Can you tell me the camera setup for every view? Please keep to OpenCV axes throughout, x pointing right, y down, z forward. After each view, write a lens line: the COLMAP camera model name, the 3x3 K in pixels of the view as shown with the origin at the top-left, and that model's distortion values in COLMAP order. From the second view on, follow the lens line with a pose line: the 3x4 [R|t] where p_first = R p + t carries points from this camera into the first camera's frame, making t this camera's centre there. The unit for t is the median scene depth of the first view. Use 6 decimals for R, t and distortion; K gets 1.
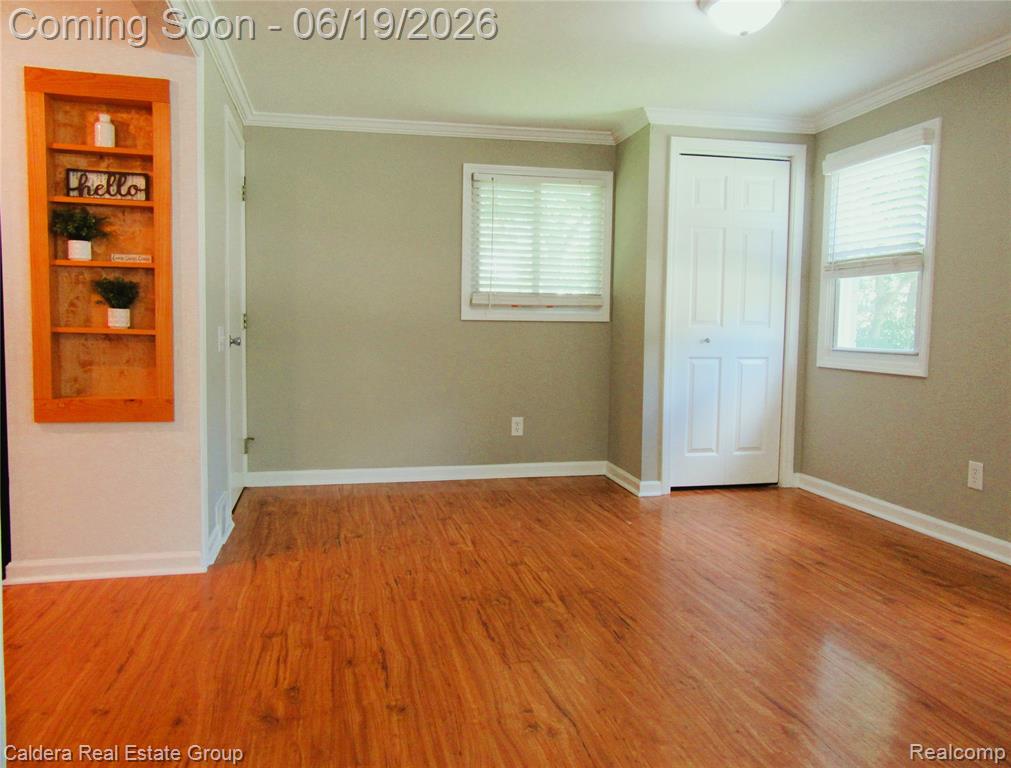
lens RADIAL K [[770.7, 0, 506.5], [0, 770.7, 381.0], [0, 0, 1]] dist [-0.002116, 0.003602]
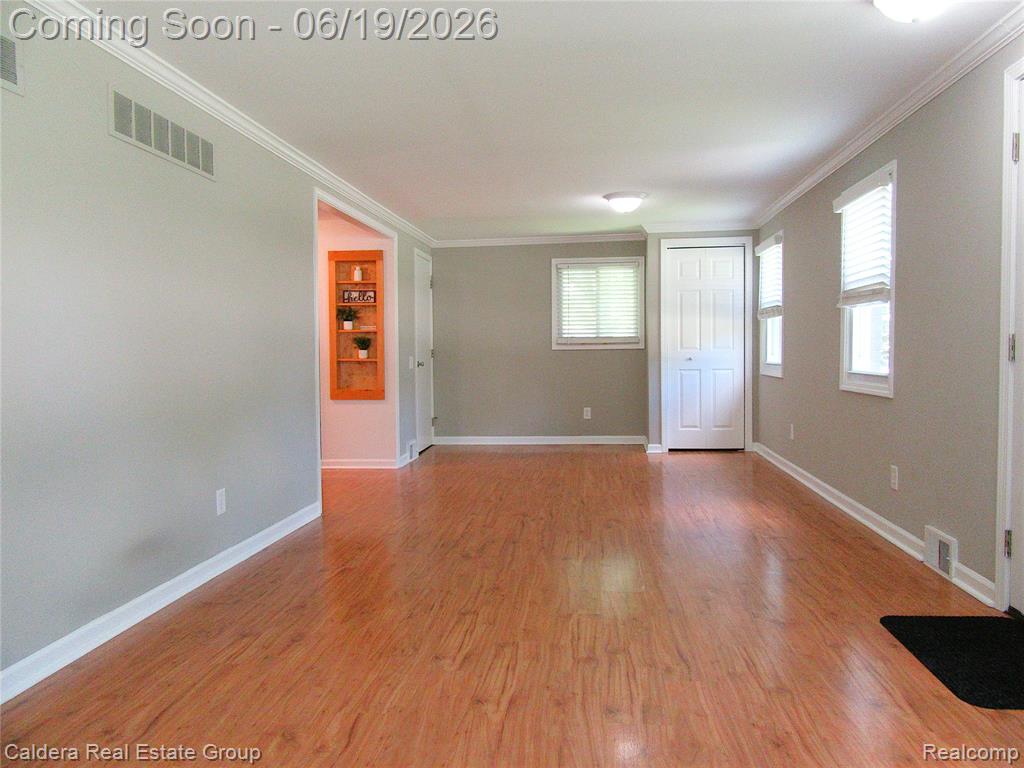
lens RADIAL K [[754.3, 0, 504.4], [0, 754.3, 382.5], [0, 0, 1]] dist [-0.019790, 0.003182]
pose [[0.940377, -0.008485, -0.340028, 0.637067], [-0.001970, 0.999536, -0.030391, 0.068112], [0.340128, 0.029249, 0.939924, -0.935856]]
